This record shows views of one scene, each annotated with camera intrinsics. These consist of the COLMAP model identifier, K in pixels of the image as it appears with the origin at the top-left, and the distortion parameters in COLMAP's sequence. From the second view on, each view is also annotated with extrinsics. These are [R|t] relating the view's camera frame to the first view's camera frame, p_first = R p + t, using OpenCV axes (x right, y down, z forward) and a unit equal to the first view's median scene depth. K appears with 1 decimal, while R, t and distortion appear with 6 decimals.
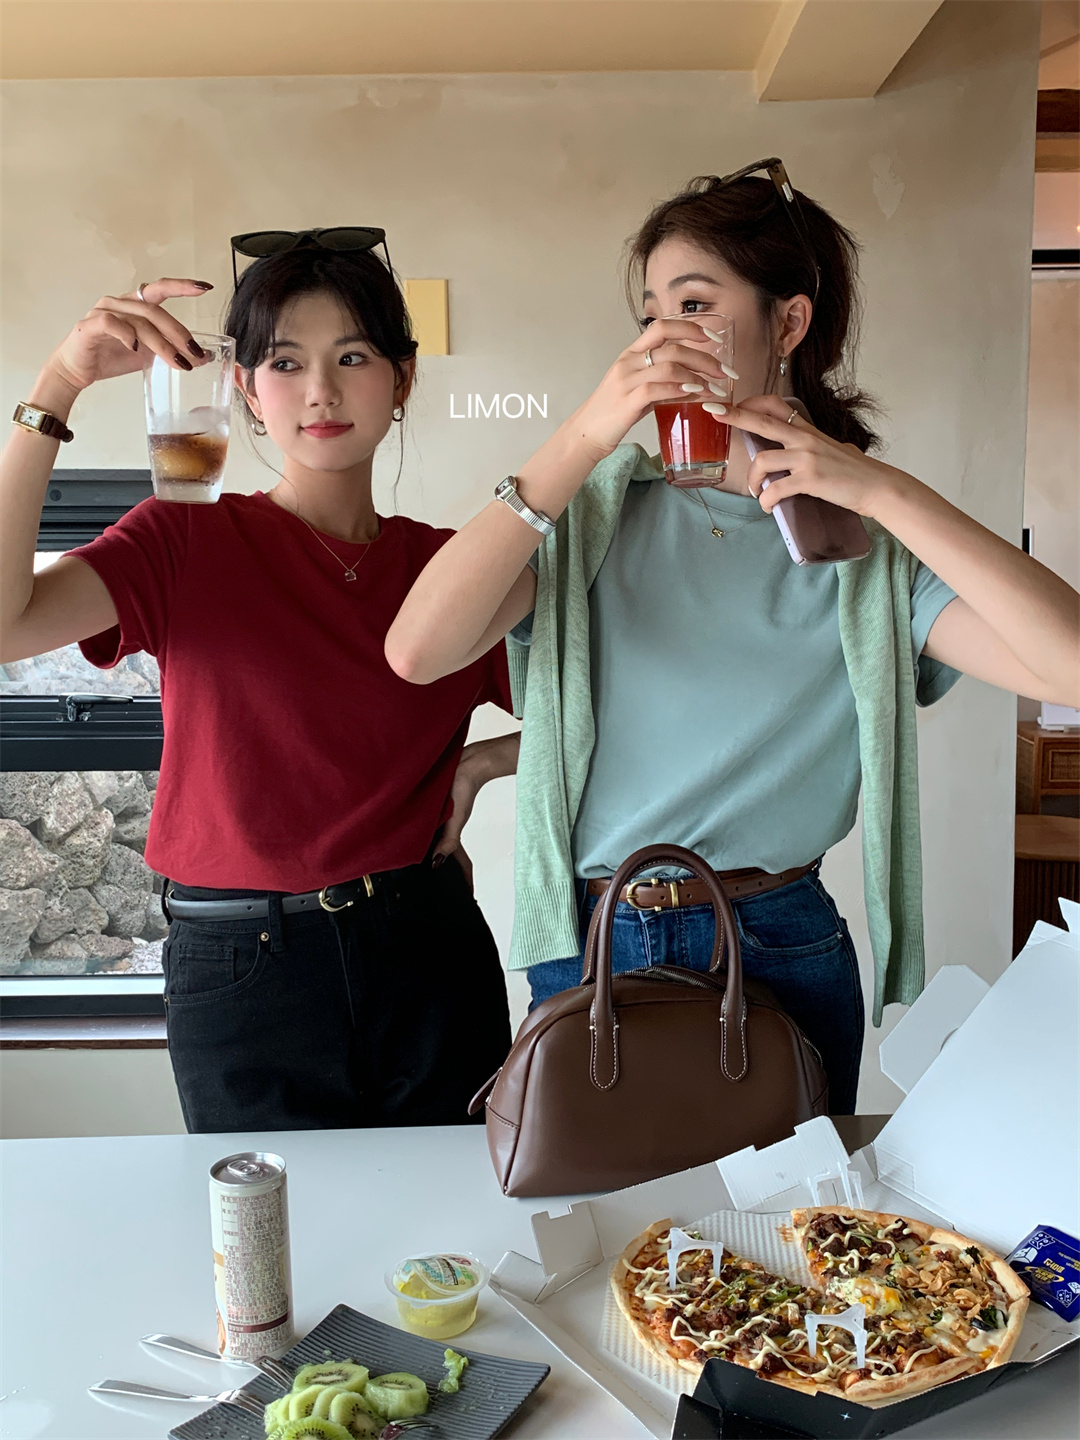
lens RADIAL K [[1556.2, 0, 544.6], [0, 1556.2, 722.2], [0, 0, 1]] dist [-0.084057, 0.000000]
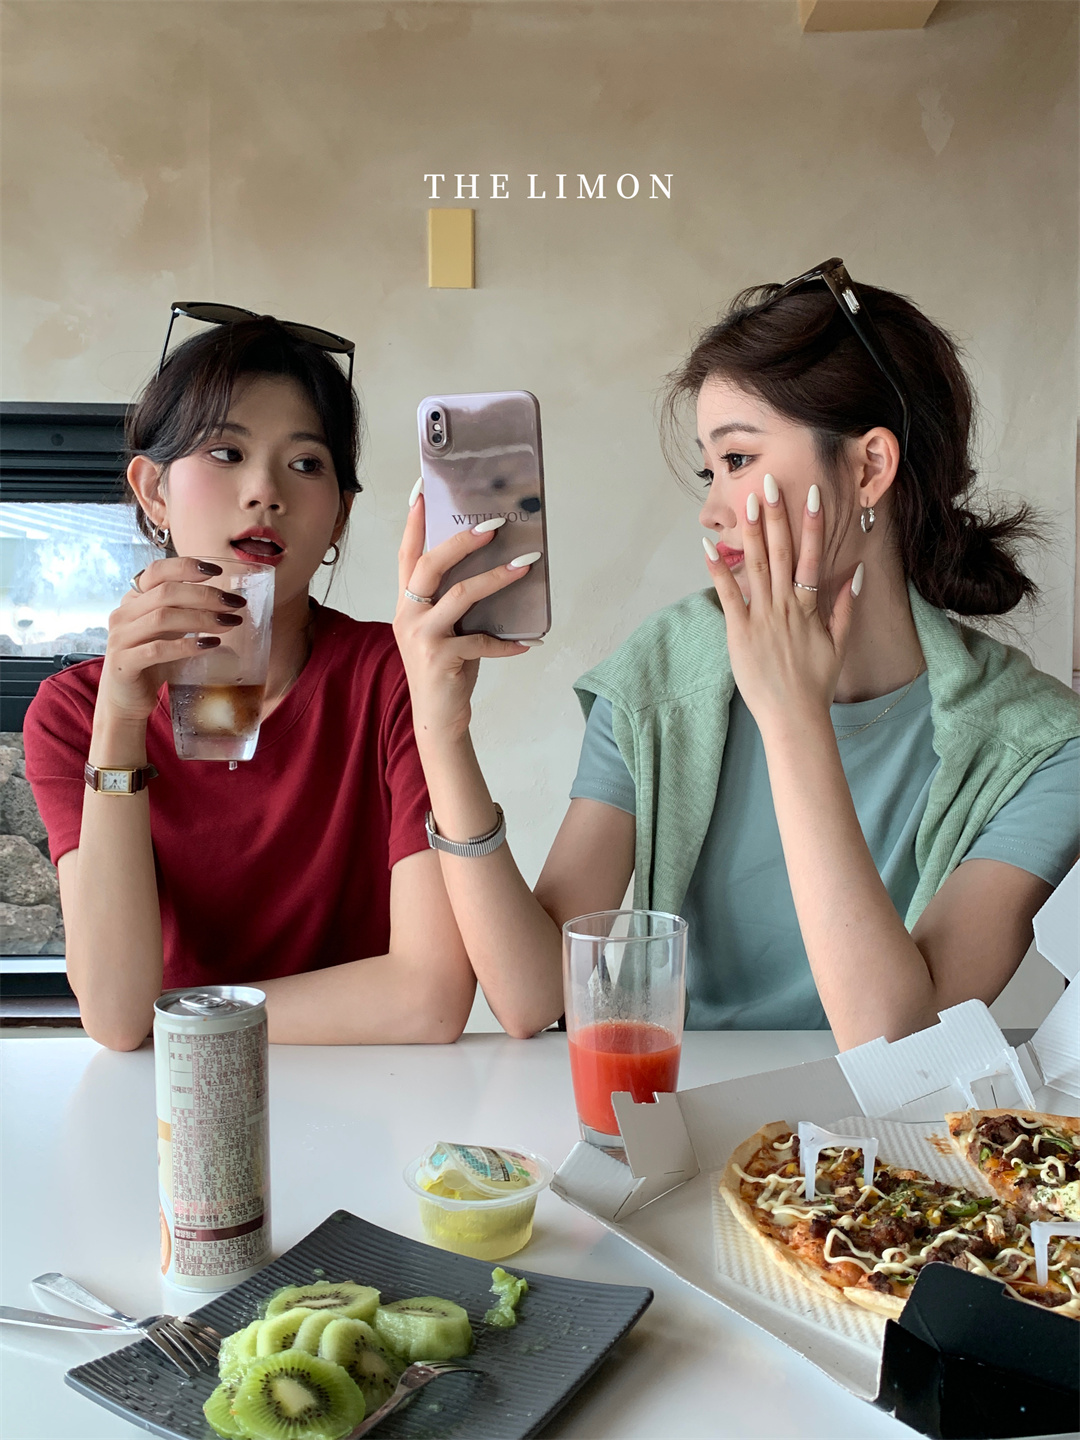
lens RADIAL K [[1487.7, 0, 531.3], [0, 1487.7, 717.6], [0, 0, 1]] dist [-0.094644, 0.000000]
pose [[0.999749, 0.021464, -0.006379, -0.046607], [-0.021675, 0.999147, -0.035163, 0.179128], [0.005618, 0.035292, 0.999361, 0.328384]]
